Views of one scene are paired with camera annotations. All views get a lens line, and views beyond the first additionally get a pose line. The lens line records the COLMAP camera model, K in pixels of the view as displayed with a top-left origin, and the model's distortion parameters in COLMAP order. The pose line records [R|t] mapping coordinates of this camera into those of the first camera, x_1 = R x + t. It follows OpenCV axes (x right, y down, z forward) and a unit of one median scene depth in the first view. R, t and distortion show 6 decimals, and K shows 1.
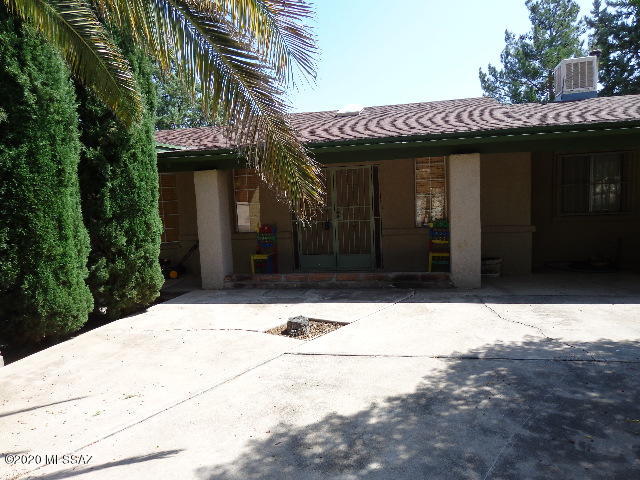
lens RADIAL K [[448.8, 0, 320.0], [0, 448.8, 240.0], [0, 0, 1]] dist [-0.001006, 0.003654]
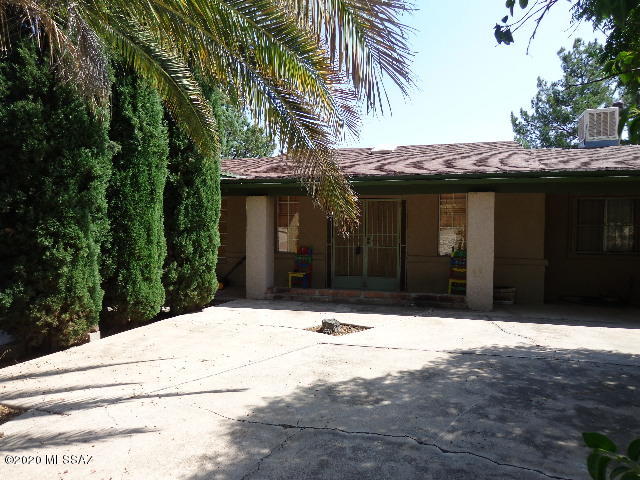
lens RADIAL K [[448.8, 0, 320.0], [0, 448.8, 240.0], [0, 0, 1]] dist [-0.001006, 0.003654]
pose [[0.996396, 0.053018, -0.066218, -0.009956], [-0.057469, 0.996081, -0.067226, 0.043562], [0.062394, 0.070789, 0.995538, -0.226204]]
